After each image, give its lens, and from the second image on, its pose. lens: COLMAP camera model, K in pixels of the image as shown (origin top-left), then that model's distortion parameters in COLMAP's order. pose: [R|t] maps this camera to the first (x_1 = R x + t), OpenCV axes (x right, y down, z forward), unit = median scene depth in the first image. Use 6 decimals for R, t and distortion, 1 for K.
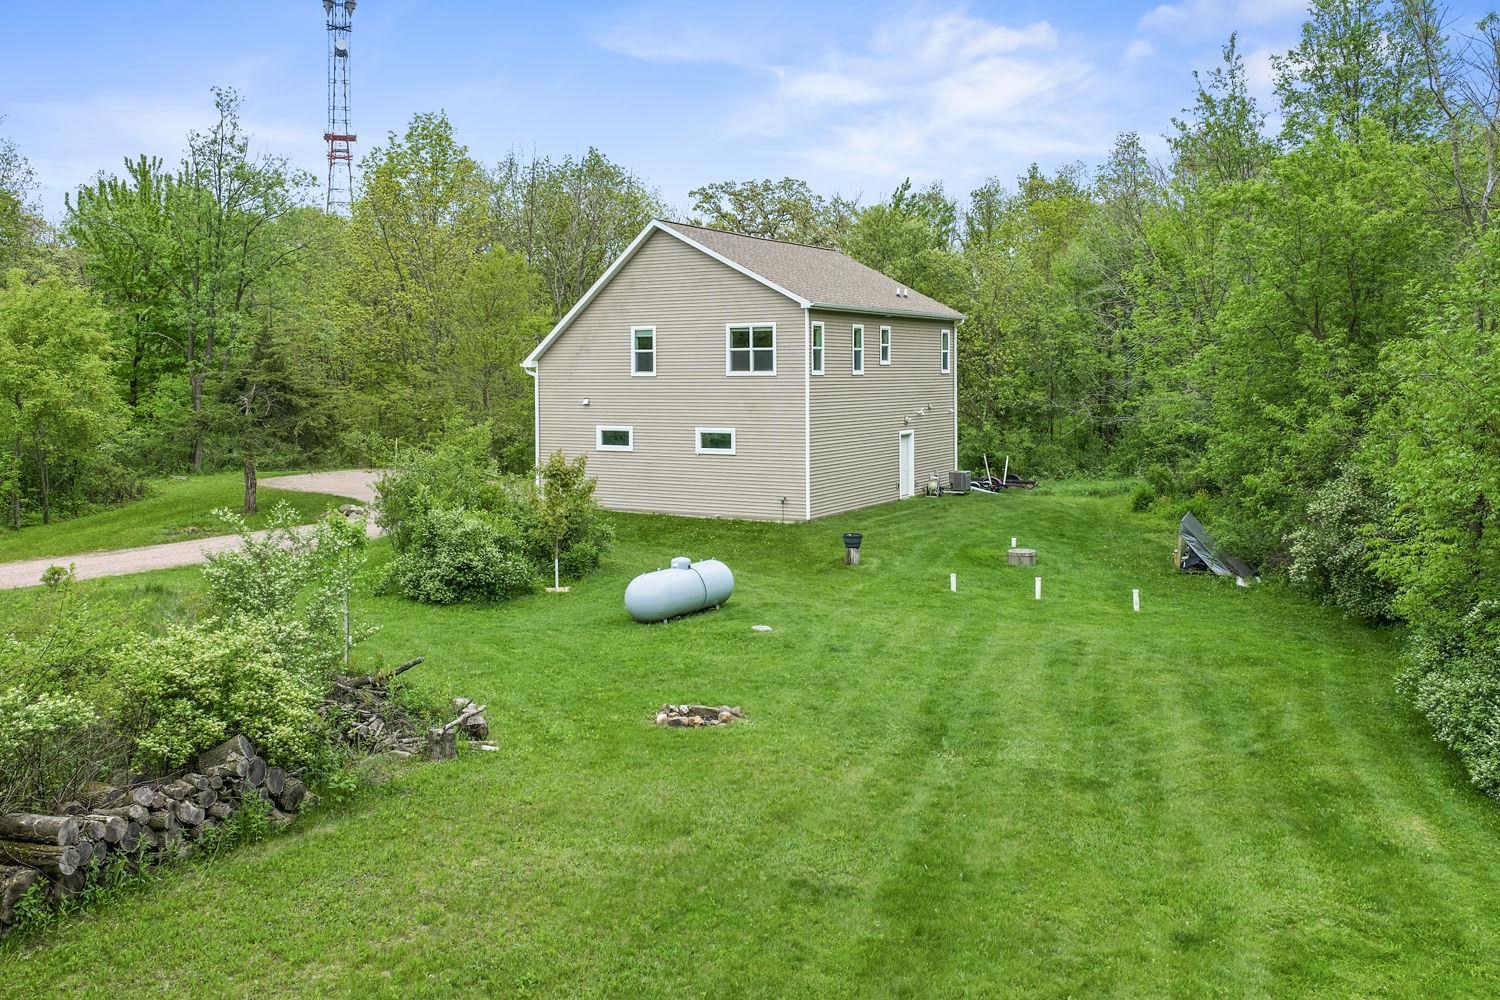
lens RADIAL K [[1310.5, 0, 755.6], [0, 1310.5, 433.8], [0, 0, 1]] dist [0.015571, -0.034799]
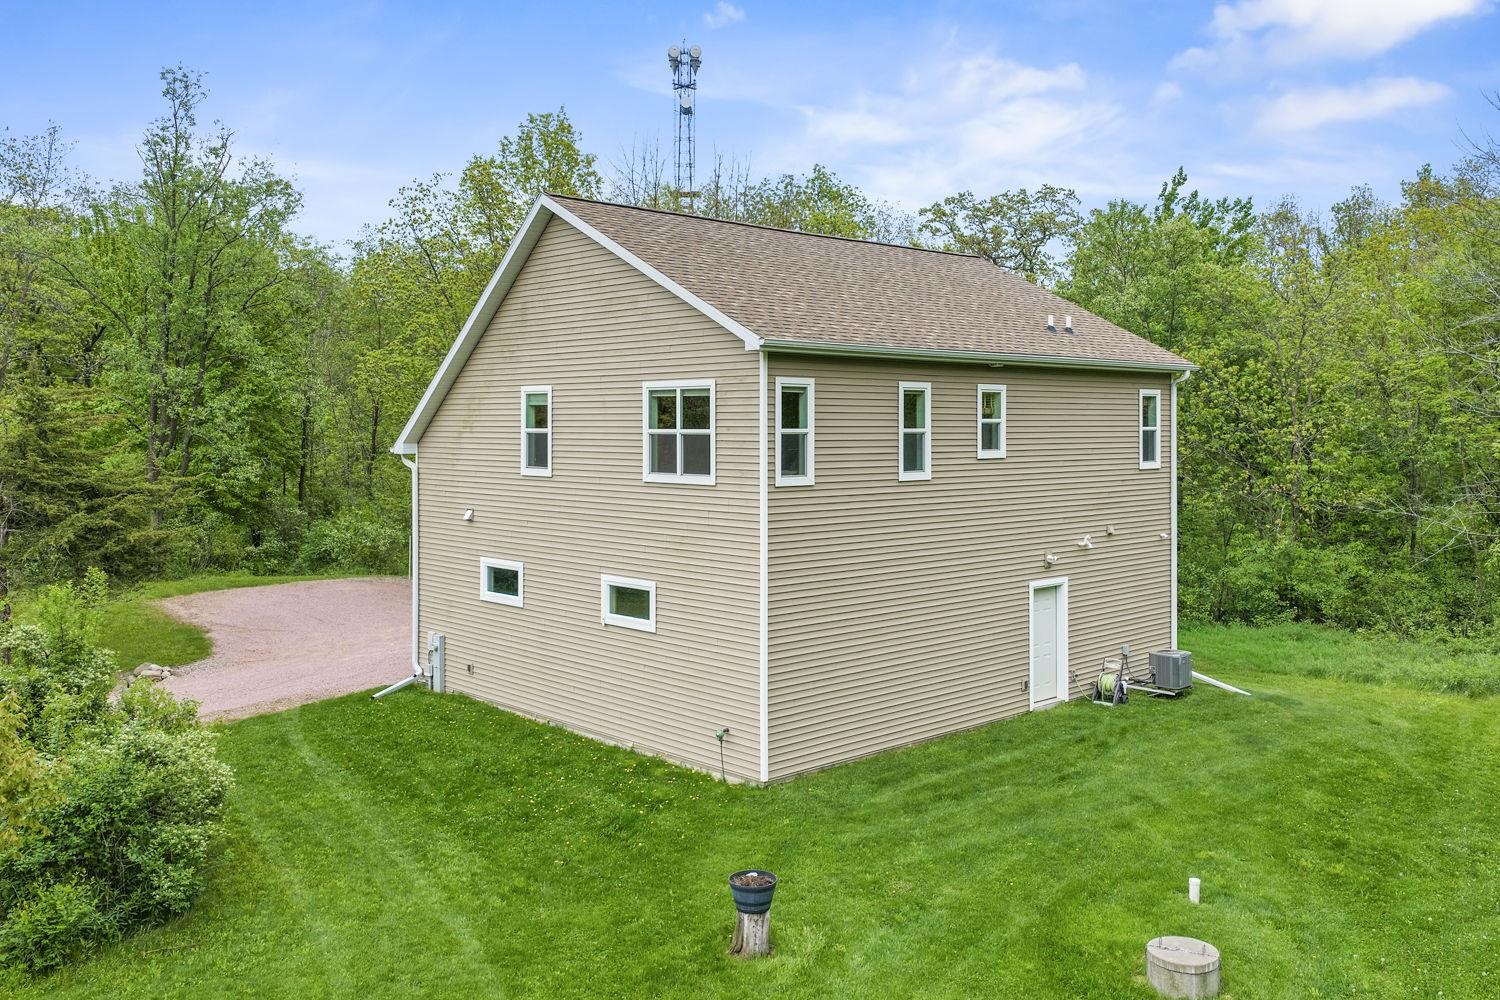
lens RADIAL K [[1310.5, 0, 738.4], [0, 1310.5, 445.2], [0, 0, 1]] dist [0.015571, -0.034799]
pose [[0.958129, 0.010428, -0.286147, 0.154073], [-0.019174, 0.999430, -0.027782, -0.041922], [0.285694, 0.032106, 0.957783, 0.474583]]
